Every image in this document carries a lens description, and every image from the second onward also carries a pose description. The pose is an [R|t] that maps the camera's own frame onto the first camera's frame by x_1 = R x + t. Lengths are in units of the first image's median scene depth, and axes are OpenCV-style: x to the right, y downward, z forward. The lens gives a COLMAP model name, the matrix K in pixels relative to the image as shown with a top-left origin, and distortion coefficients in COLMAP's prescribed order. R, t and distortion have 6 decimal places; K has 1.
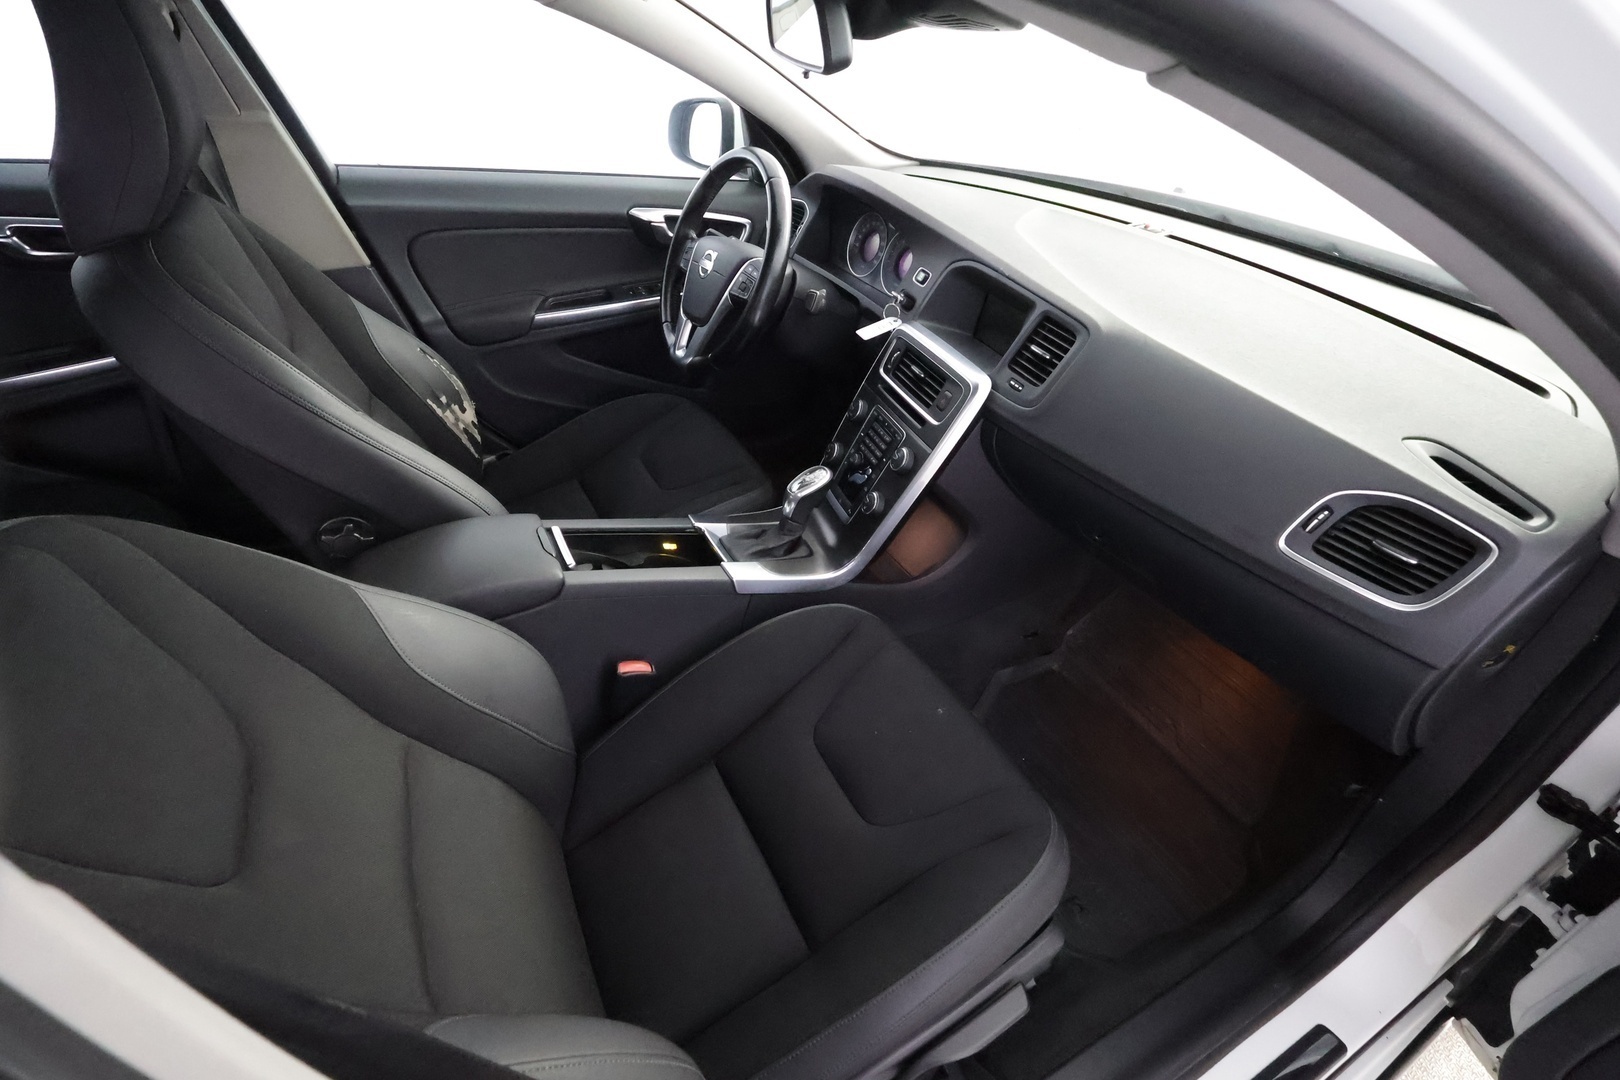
lens RADIAL K [[755.1, 0, 814.6], [0, 755.1, 546.0], [0, 0, 1]] dist [-0.004703, 0.006911]
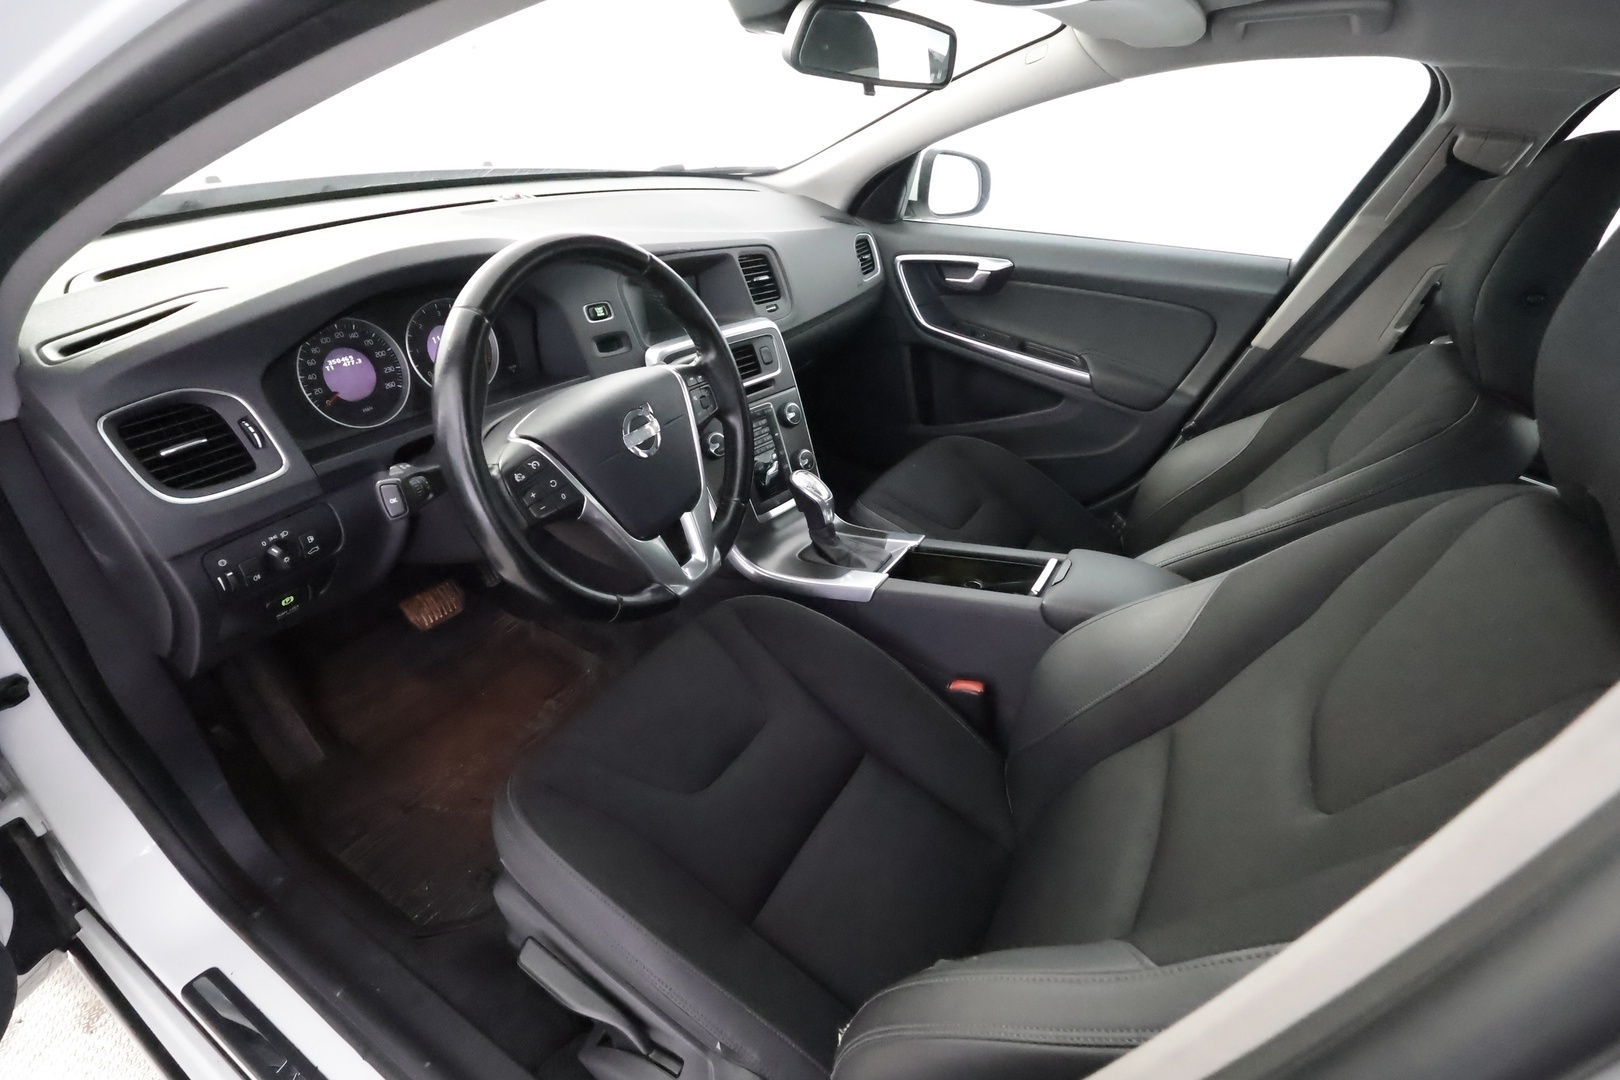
lens RADIAL K [[767.3, 0, 812.8], [0, 767.3, 545.2], [0, 0, 1]] dist [0.001577, 0.000161]
pose [[-0.532836, -0.521711, 0.666260, -0.744285], [0.397647, 0.540627, 0.741350, -0.816030], [-0.746969, 0.659954, -0.080609, 1.146350]]
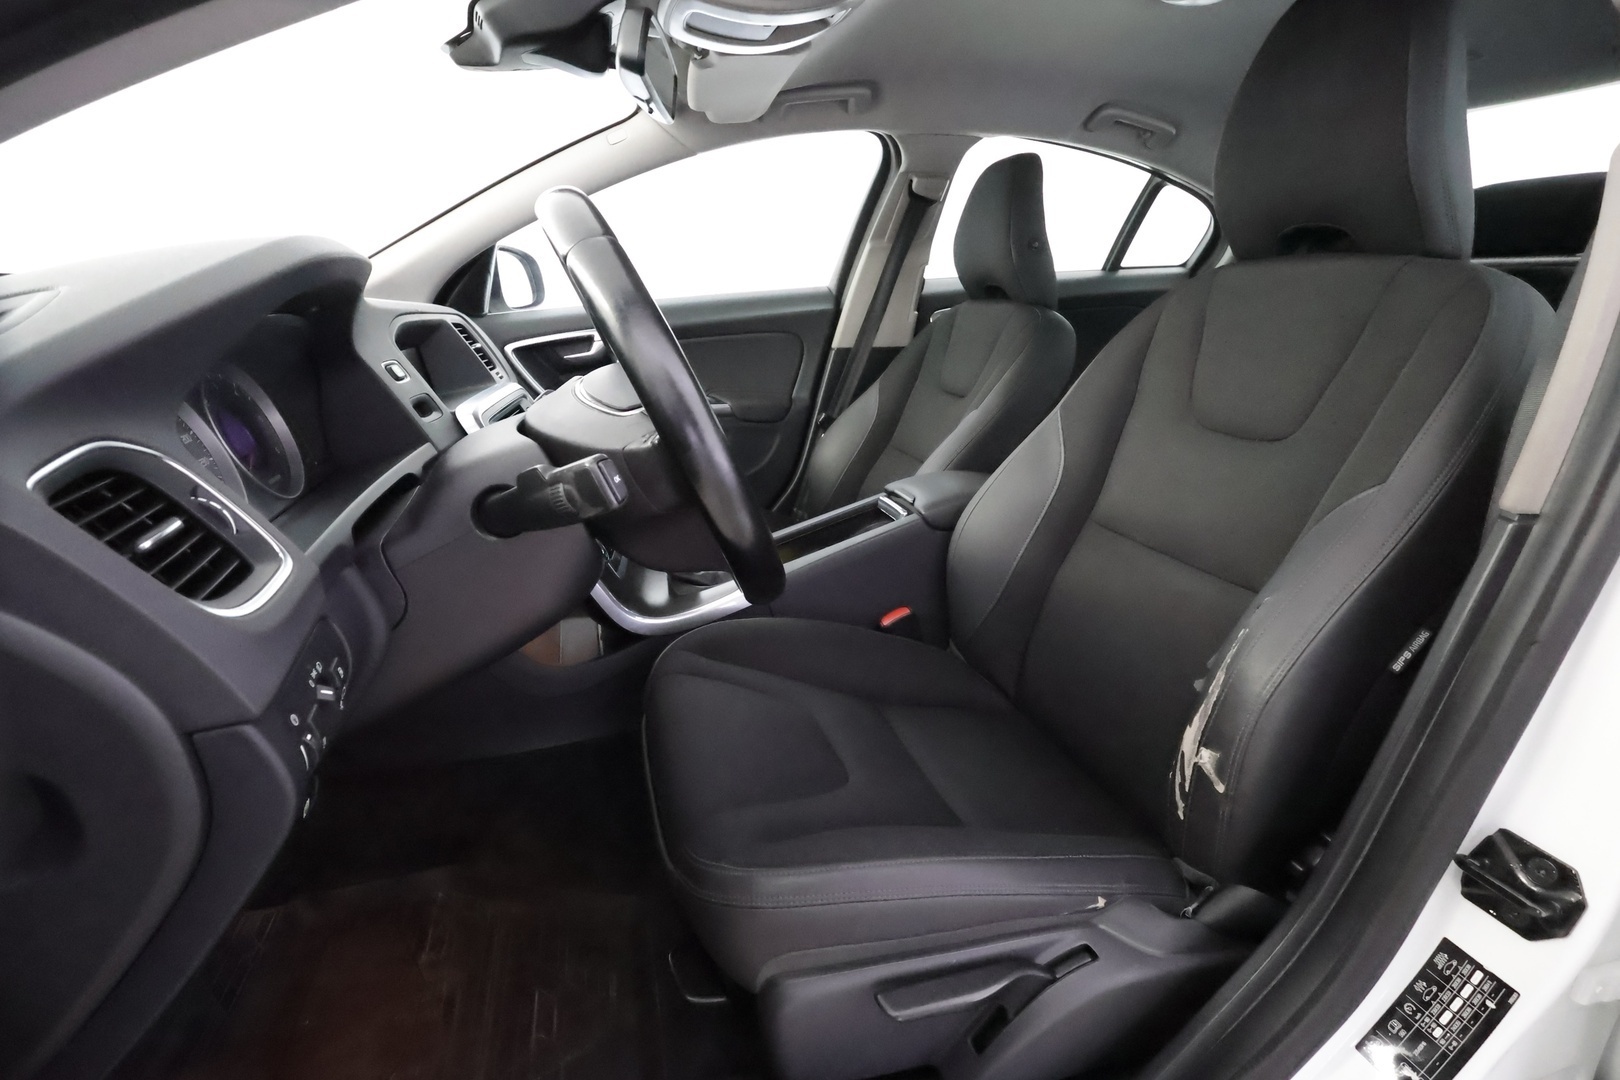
lens RADIAL K [[756.6, 0, 812.1], [0, 756.6, 545.1], [0, 0, 1]] dist [0.002629, 0.000838]
pose [[-0.983486, -0.092221, 0.155726, -0.363999], [0.074058, 0.580043, 0.811212, -0.842091], [-0.165138, 0.809349, -0.563635, 1.546122]]
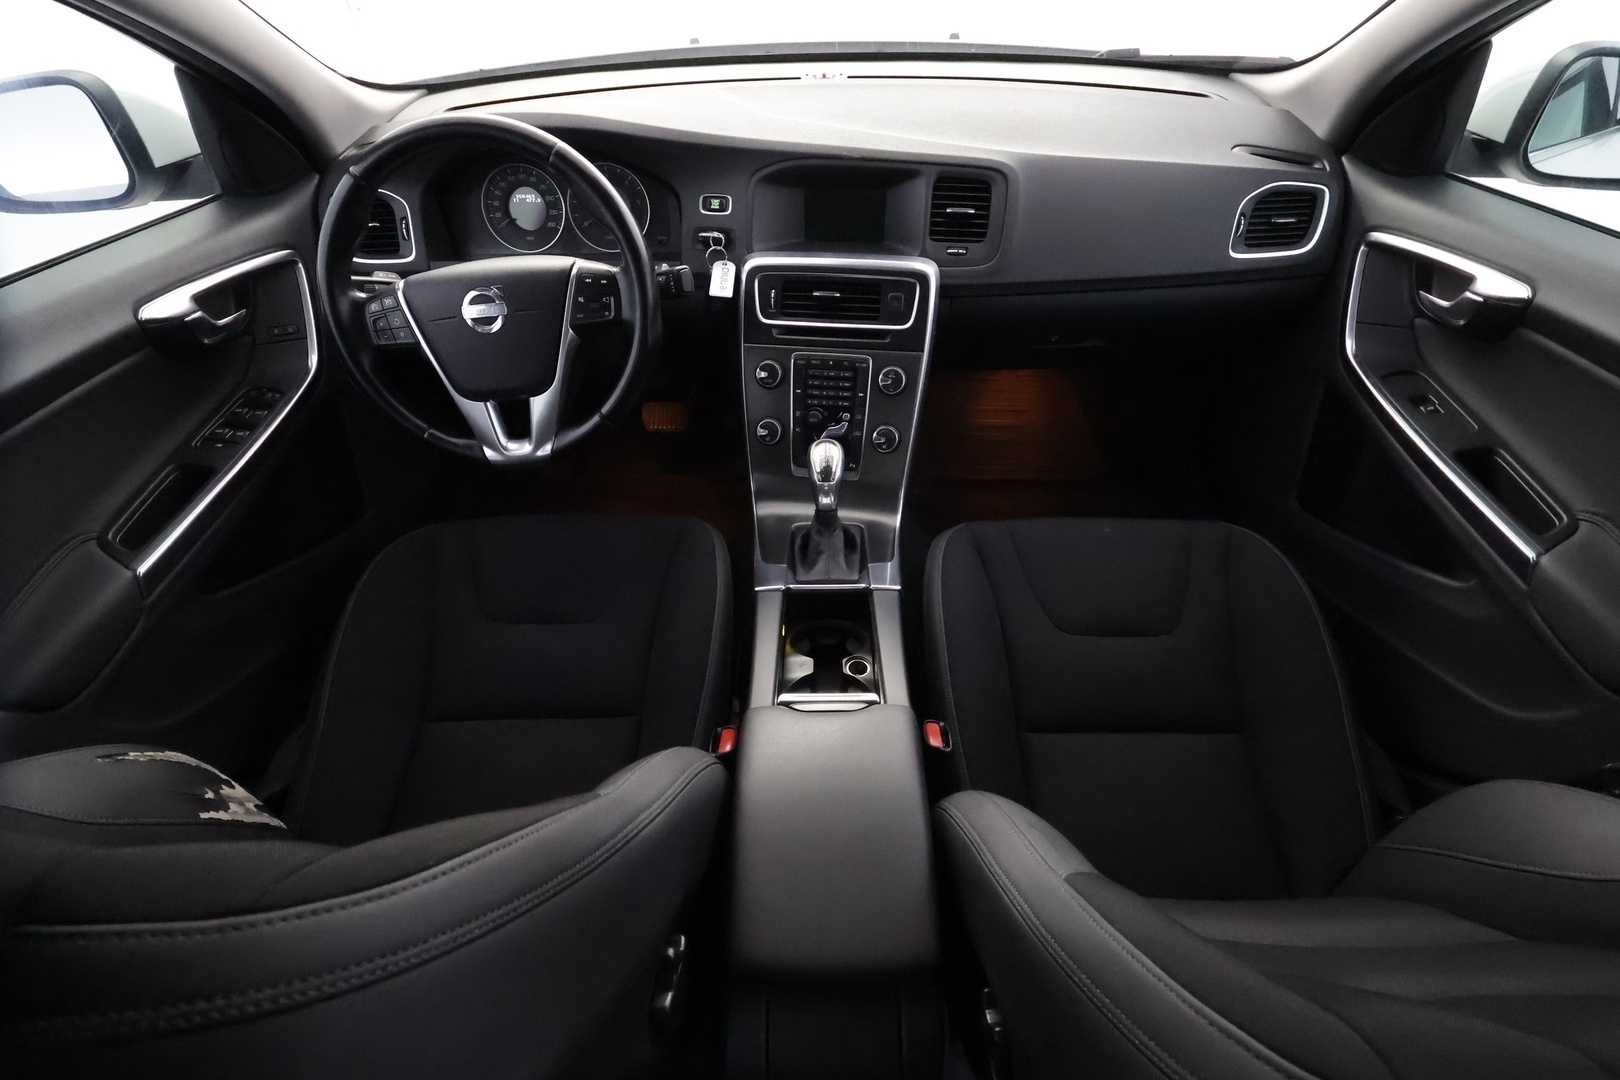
lens RADIAL K [[755.1, 0, 814.6], [0, 755.1, 546.0], [0, 0, 1]] dist [-0.004703, 0.006911]
pose [[0.466706, -0.638876, 0.611575, -0.614835], [0.544011, 0.752585, 0.371035, -0.346544], [-0.697307, 0.159540, 0.698792, 0.419020]]
